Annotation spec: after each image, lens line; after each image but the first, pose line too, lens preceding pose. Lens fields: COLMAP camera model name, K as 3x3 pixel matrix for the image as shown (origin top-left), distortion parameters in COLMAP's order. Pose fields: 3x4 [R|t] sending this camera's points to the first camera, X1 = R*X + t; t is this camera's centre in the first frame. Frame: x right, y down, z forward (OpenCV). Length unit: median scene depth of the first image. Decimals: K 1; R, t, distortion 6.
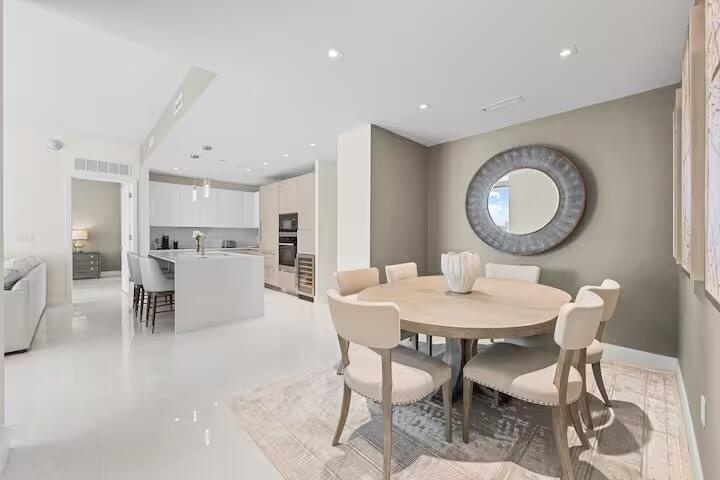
lens RADIAL K [[287.5, 0, 358.2], [0, 287.5, 236.4], [0, 0, 1]] dist [0.000947, -0.000027]
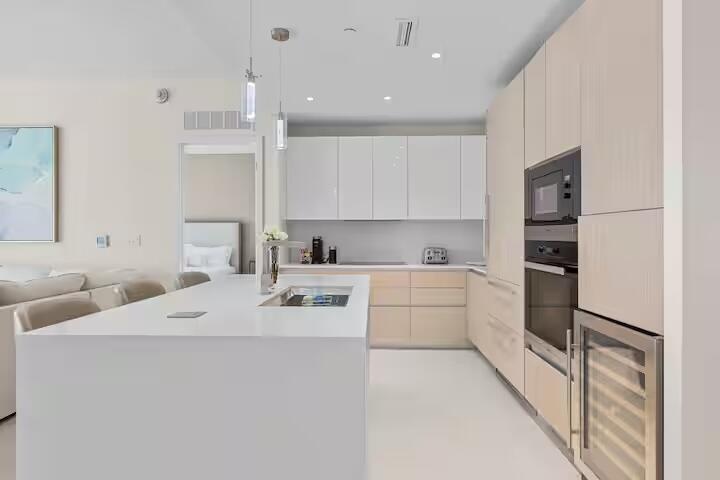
lens RADIAL K [[409.4, 0, 357.3], [0, 409.4, 233.1], [0, 0, 1]] dist [0.001585, 0.000242]
pose [[0.689029, -0.007789, -0.724692, -0.079824], [-0.000145, 0.999941, -0.010885, -0.002474], [0.724734, 0.007605, 0.688987, 0.579484]]
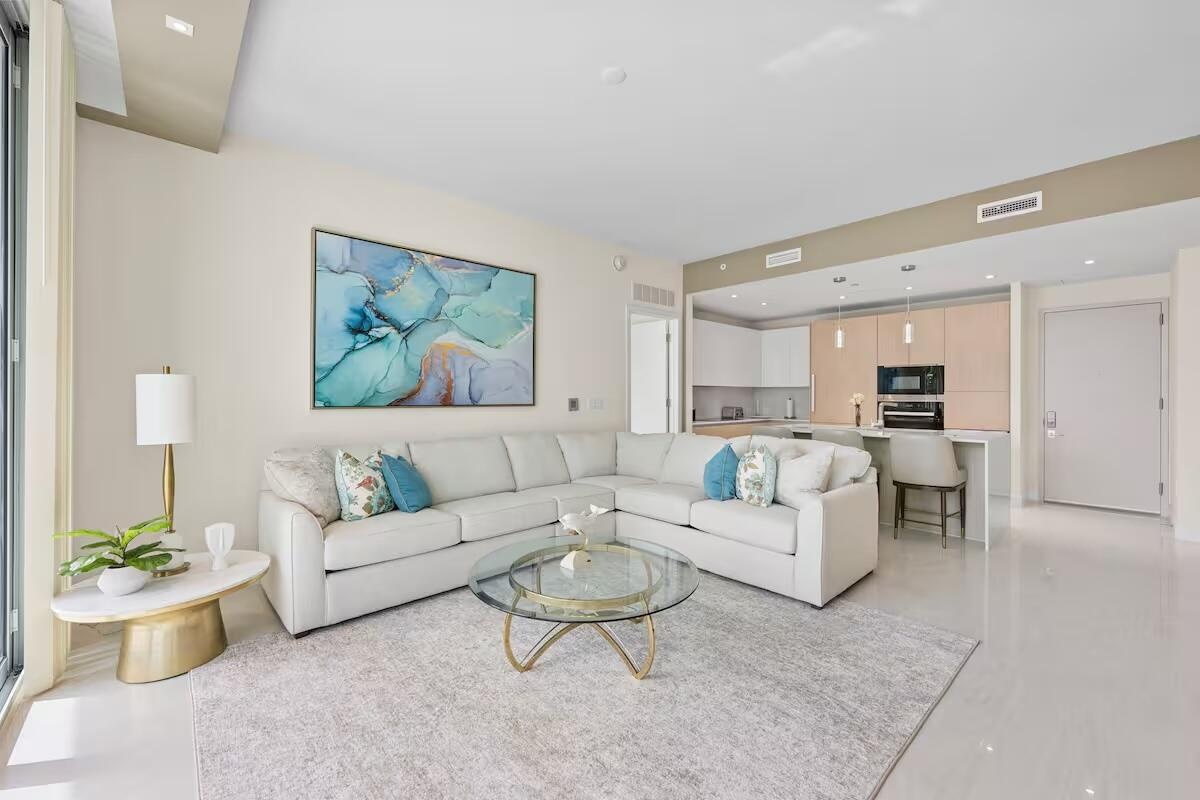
lens RADIAL K [[479.1, 0, 596.9], [0, 479.1, 393.9], [0, 0, 1]] dist [0.000947, -0.000027]
pose [[0.999060, 0.000667, -0.043335, -0.885491], [-0.001006, 0.999969, -0.007801, -0.007367], [0.043328, 0.007838, 0.999030, -0.087078]]
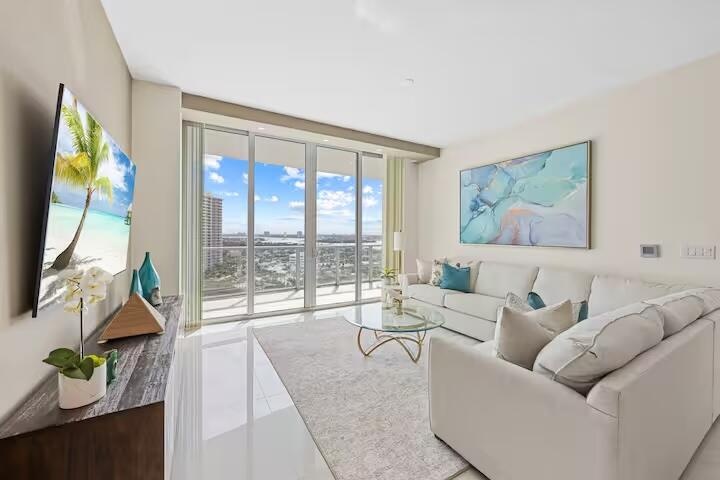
lens RADIAL K [[282.9, 0, 362.4], [0, 282.9, 236.6], [0, 0, 1]] dist [-0.000969, 0.000037]
pose [[-0.244702, 0.003679, -0.969591, -0.363354], [-0.013714, 0.999880, 0.007255, -0.016903], [0.969501, 0.015073, -0.244622, 0.397425]]
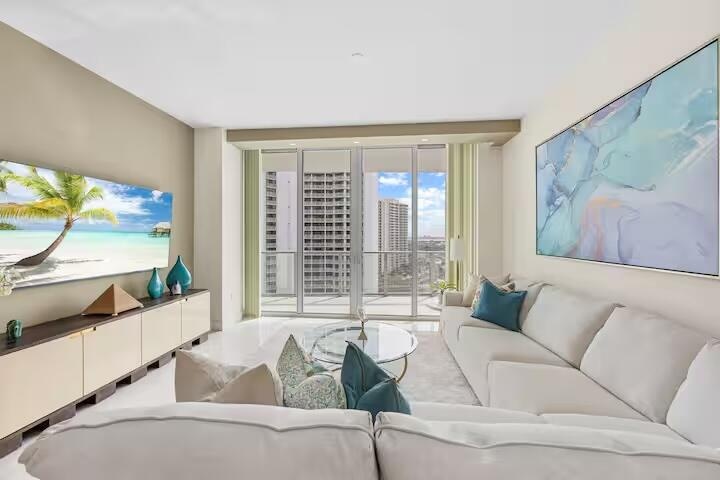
lens RADIAL K [[287.5, 0, 358.2], [0, 287.5, 236.4], [0, 0, 1]] dist [0.000947, -0.000027]
pose [[-0.770878, -0.001726, -0.636981, -0.611605], [-0.006439, 0.999966, 0.005083, -0.031538], [0.636950, 0.008020, -0.770863, 0.687774]]
